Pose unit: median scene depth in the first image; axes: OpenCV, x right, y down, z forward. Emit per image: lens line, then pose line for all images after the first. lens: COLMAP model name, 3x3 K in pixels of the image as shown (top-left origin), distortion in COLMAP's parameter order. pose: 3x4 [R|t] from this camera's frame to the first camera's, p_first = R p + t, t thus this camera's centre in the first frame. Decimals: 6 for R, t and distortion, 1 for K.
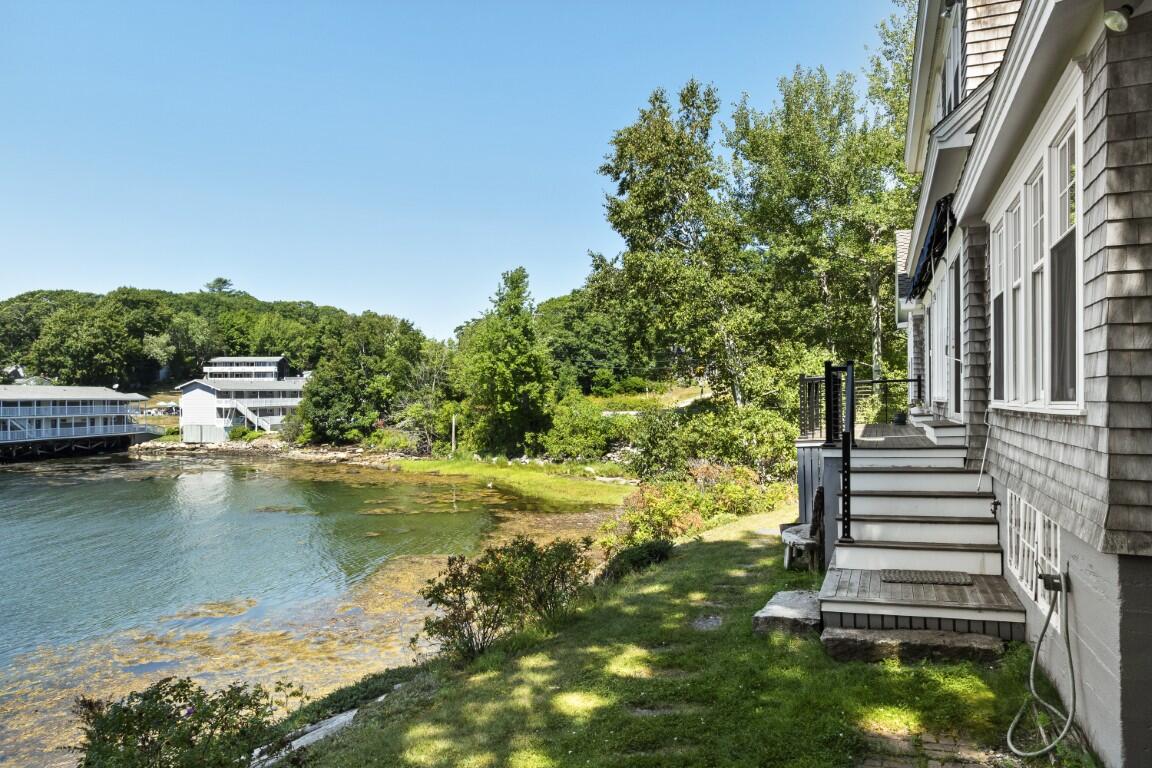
lens RADIAL K [[803.5, 0, 570.1], [0, 803.5, 390.8], [0, 0, 1]] dist [-0.012198, 0.009885]
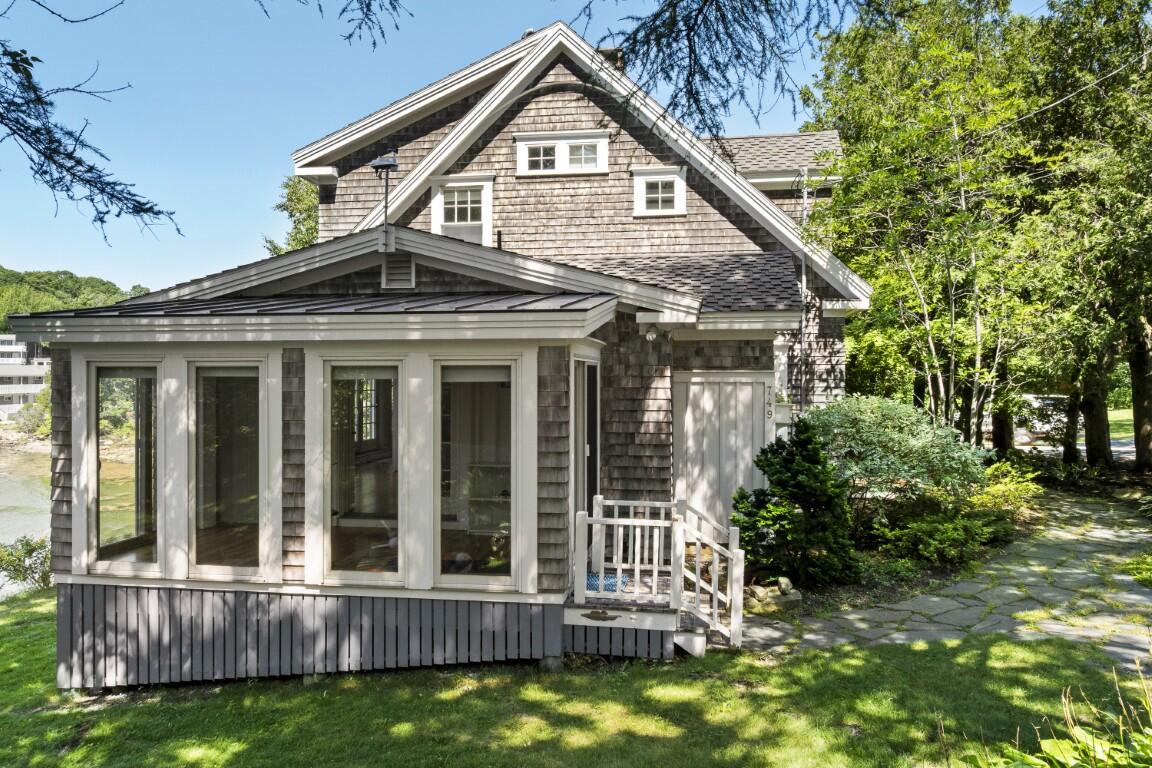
lens RADIAL K [[832.1, 0, 572.9], [0, 832.1, 388.9], [0, 0, 1]] dist [0.001760, -0.005743]
pose [[0.976217, 0.005449, 0.216729, 0.039280], [-0.010102, 0.999741, 0.020369, -0.009582], [-0.216562, -0.022074, 0.976019, -0.049358]]
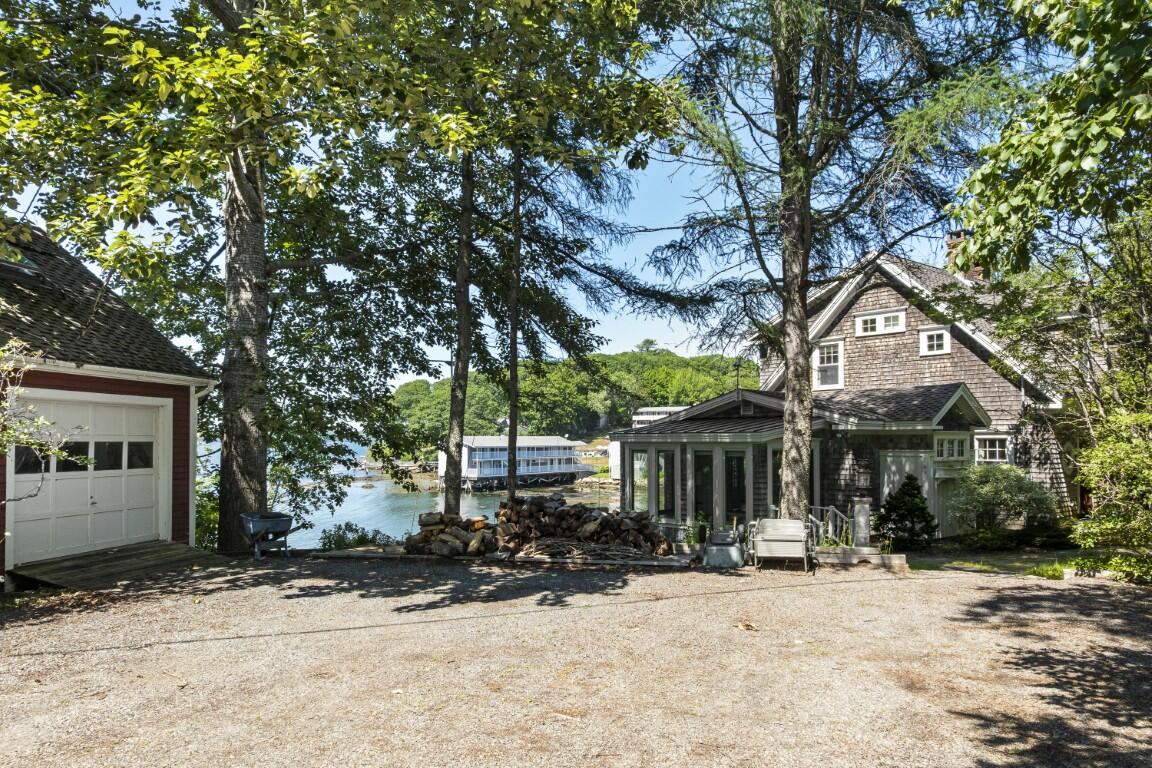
lens RADIAL K [[803.5, 0, 572.2], [0, 803.5, 435.2], [0, 0, 1]] dist [-0.012198, 0.009885]
pose [[0.867639, 0.002176, -0.497191, 0.091142], [0.002140, 0.999965, 0.008112, -0.013963], [0.497191, -0.008102, 0.867603, -0.135590]]
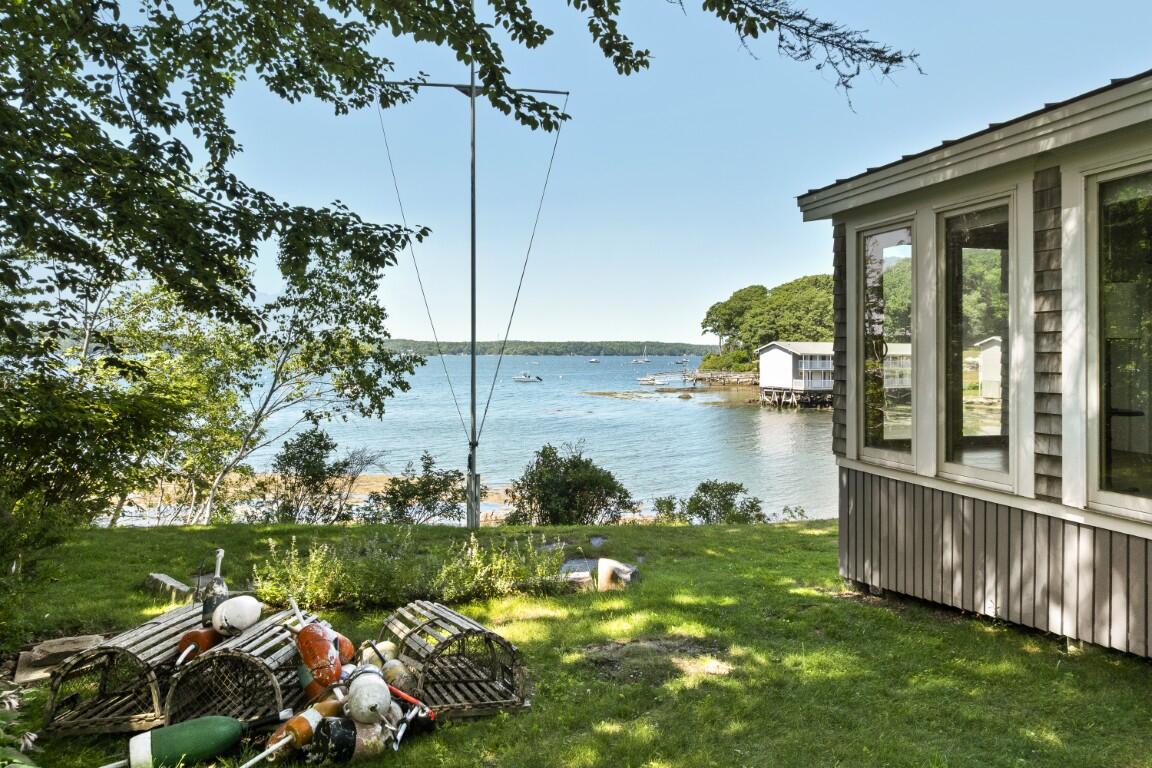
lens RADIAL K [[803.5, 0, 566.3], [0, 803.5, 351.0], [0, 0, 1]] dist [-0.012198, 0.009885]
pose [[0.570794, 0.006235, -0.821070, 0.051270], [-0.000013, 0.999971, 0.007585, -0.002659], [0.821093, -0.004319, 0.570778, -0.031606]]
